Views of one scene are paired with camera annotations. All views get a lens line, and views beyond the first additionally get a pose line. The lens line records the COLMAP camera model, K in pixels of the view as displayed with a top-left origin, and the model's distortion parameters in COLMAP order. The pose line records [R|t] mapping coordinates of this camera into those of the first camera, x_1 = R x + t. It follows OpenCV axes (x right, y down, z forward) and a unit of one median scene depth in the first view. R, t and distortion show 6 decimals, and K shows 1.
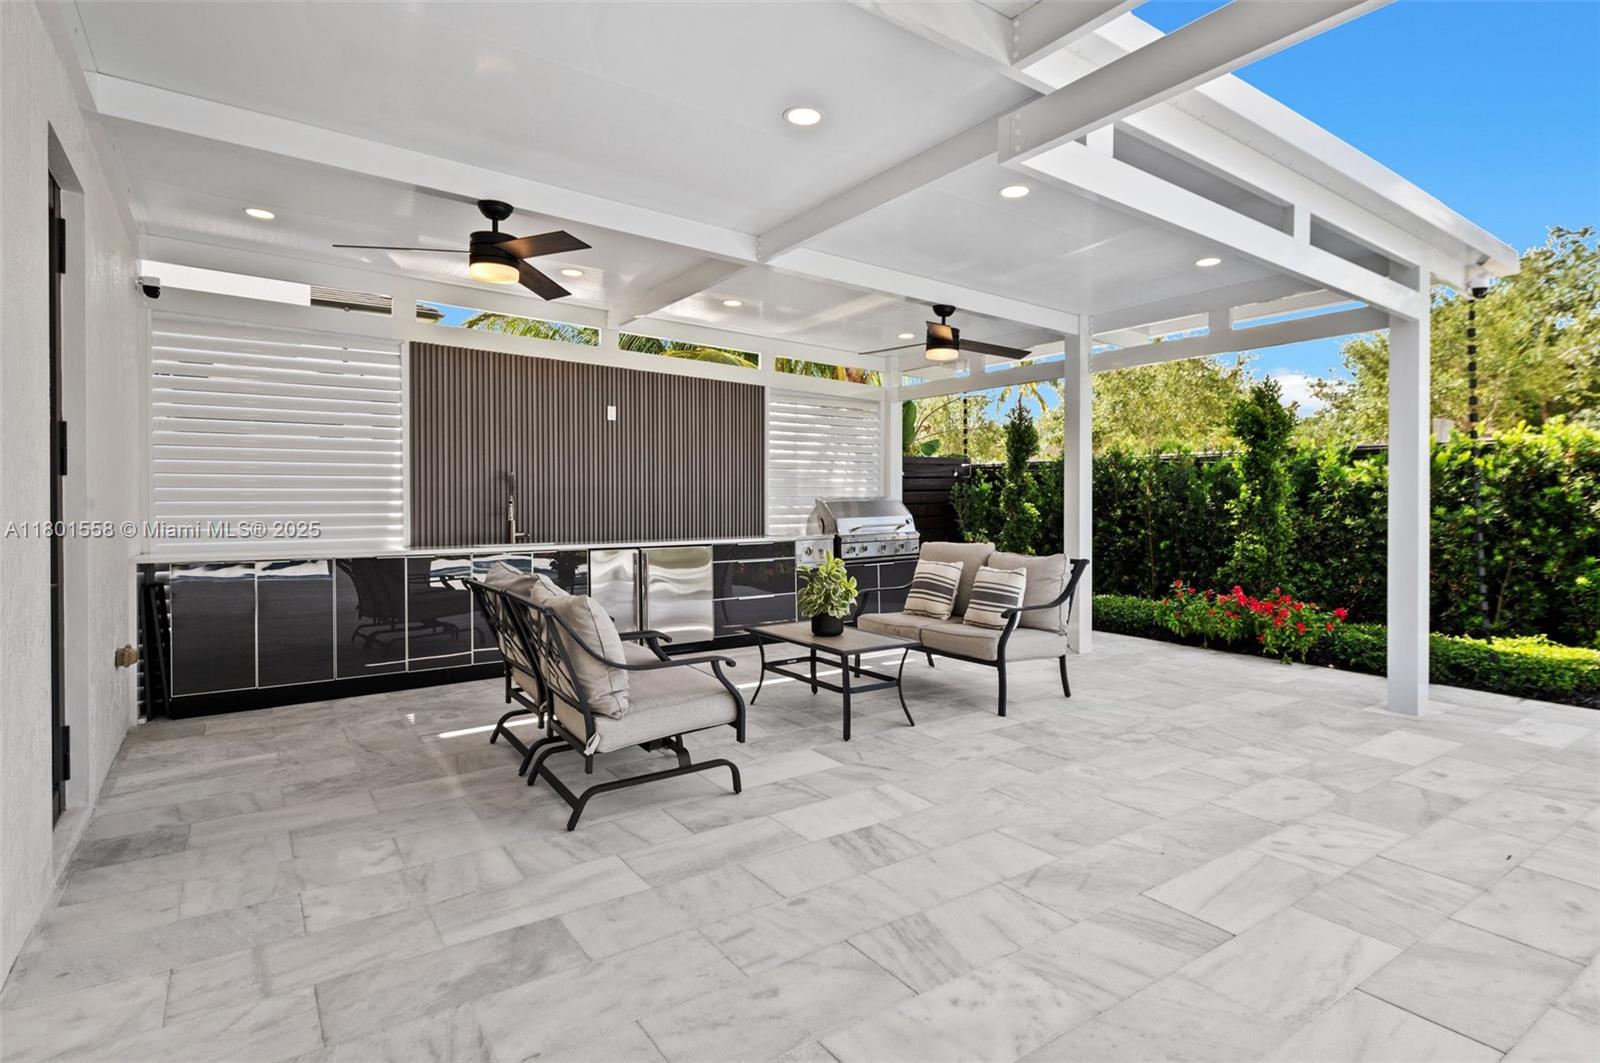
lens RADIAL K [[812.5, 0, 821.3], [0, 812.5, 521.0], [0, 0, 1]] dist [-0.014559, 0.000095]
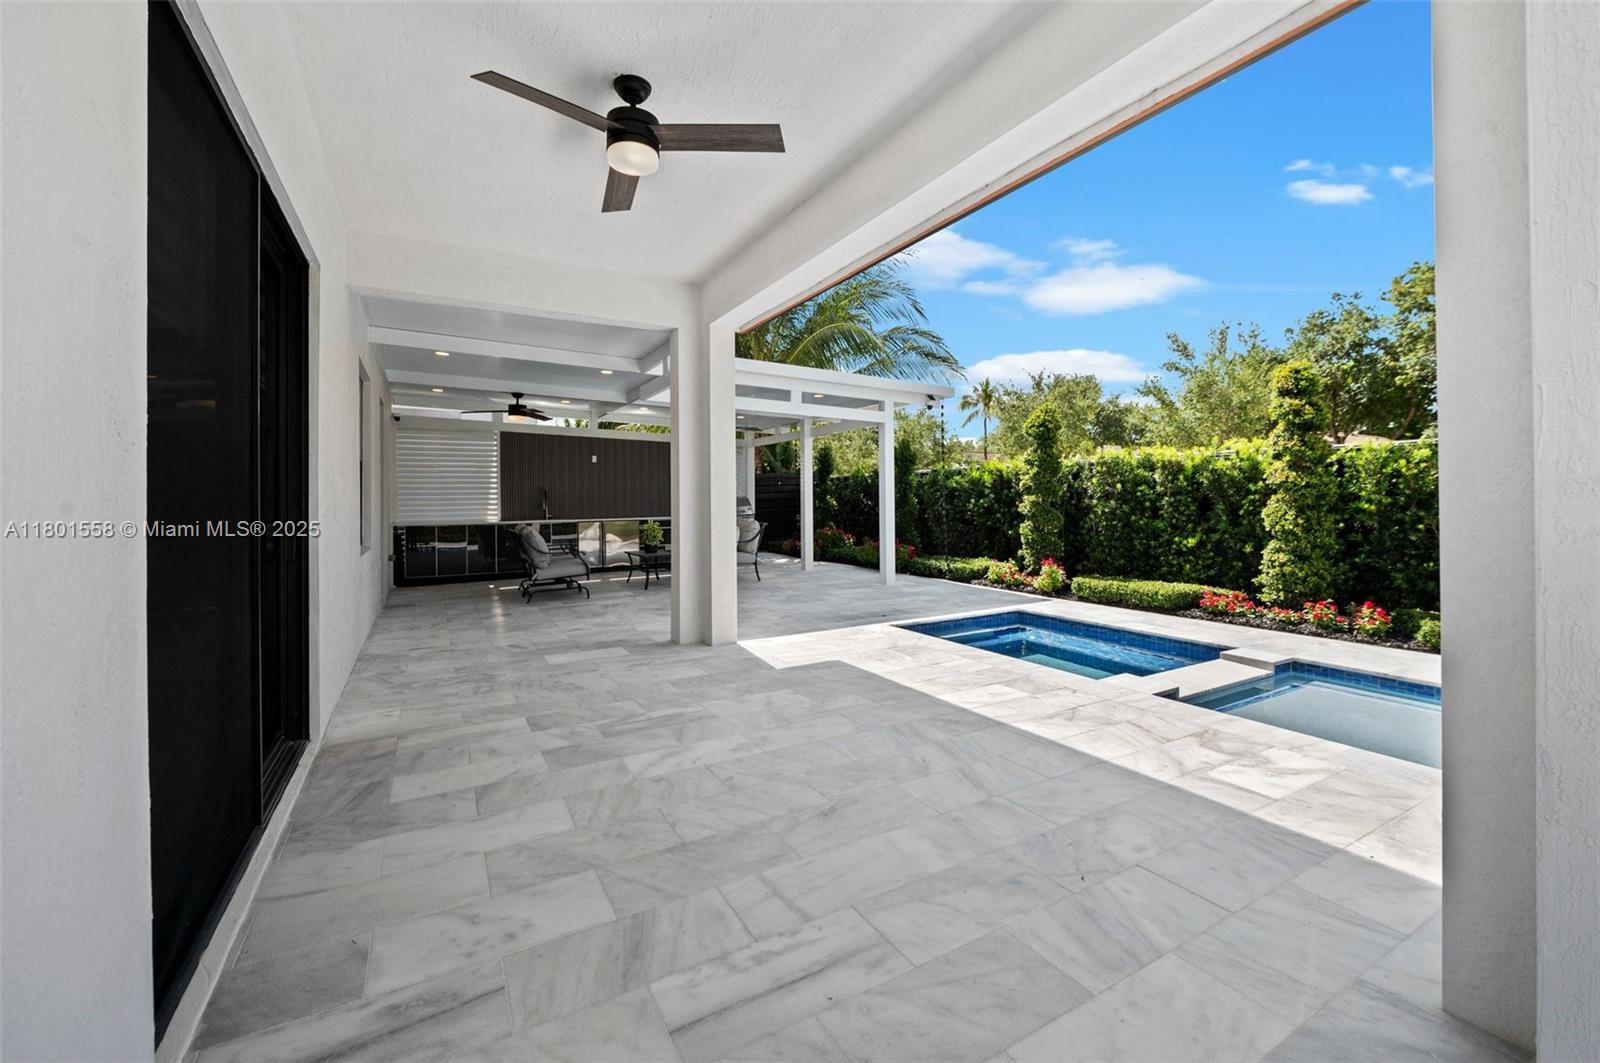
lens RADIAL K [[669.5, 0, 827.7], [0, 669.5, 500.7], [0, 0, 1]] dist [-0.013391, -0.000152]
pose [[0.996082, -0.008845, -0.087991, 0.697503], [0.006942, 0.999736, -0.021908, 0.027594], [0.088161, 0.021212, 0.995880, -0.961265]]
